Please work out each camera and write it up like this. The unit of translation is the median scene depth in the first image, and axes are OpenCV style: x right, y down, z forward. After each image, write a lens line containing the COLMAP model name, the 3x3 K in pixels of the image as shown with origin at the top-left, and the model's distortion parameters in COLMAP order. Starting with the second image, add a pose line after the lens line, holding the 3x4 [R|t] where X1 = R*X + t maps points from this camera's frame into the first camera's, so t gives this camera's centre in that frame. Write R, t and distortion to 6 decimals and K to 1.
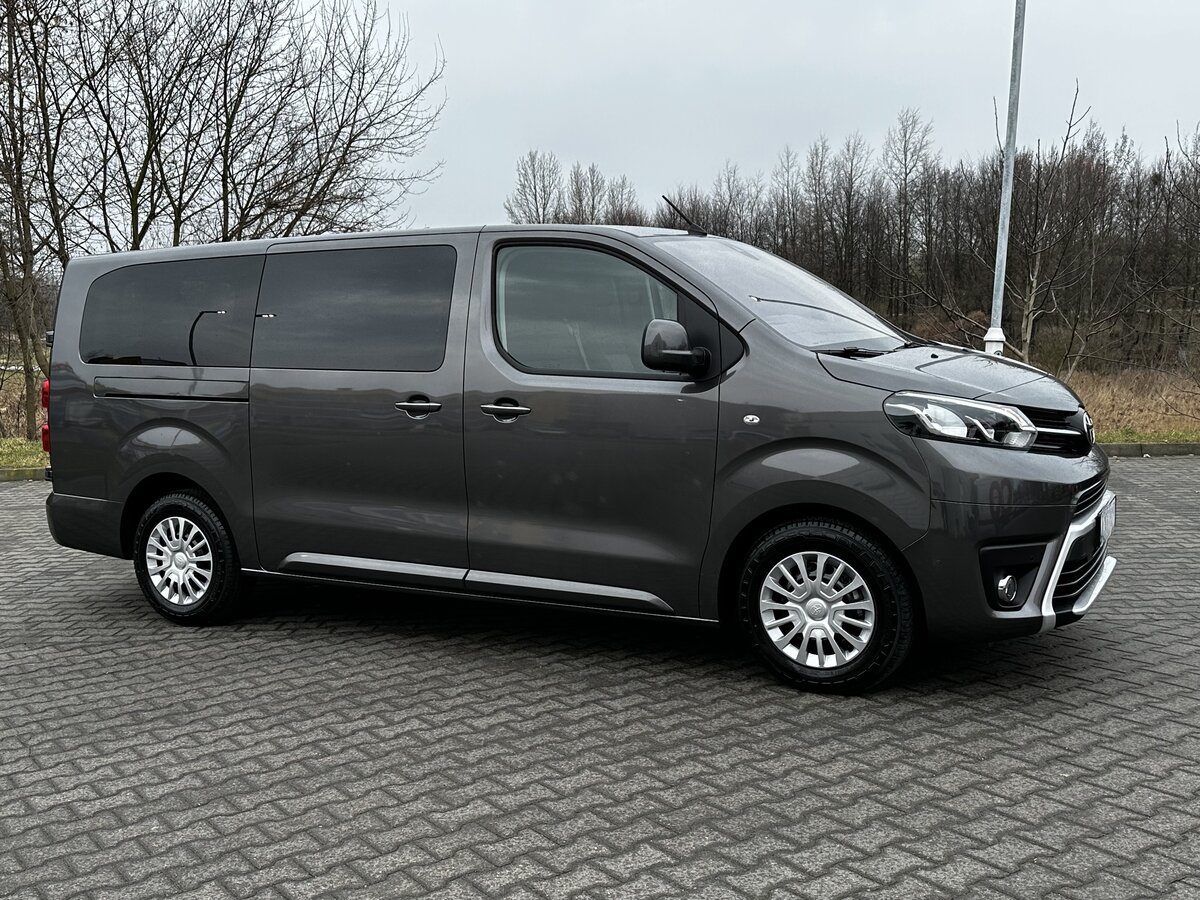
lens RADIAL K [[1232.0, 0, 604.1], [0, 1232.0, 477.2], [0, 0, 1]] dist [0.092486, -0.001045]
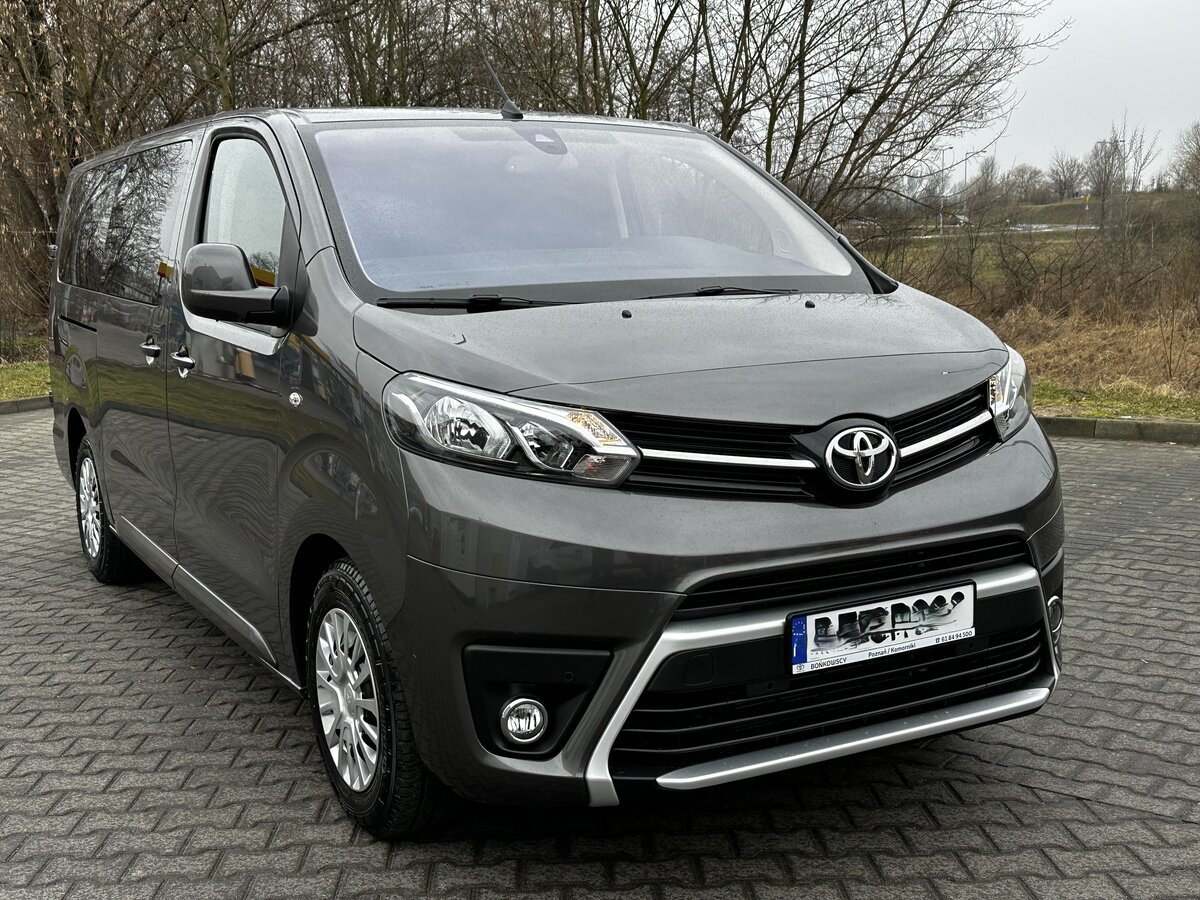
lens RADIAL K [[1430.8, 0, 600.0], [0, 1430.8, 450.0], [0, 0, 1]] dist [0.105424, -0.316688]
pose [[0.844459, 0.088395, -0.528276, 0.661878], [-0.071525, 0.996065, 0.052336, -0.071171], [0.530823, -0.006411, 0.847458, 0.423381]]
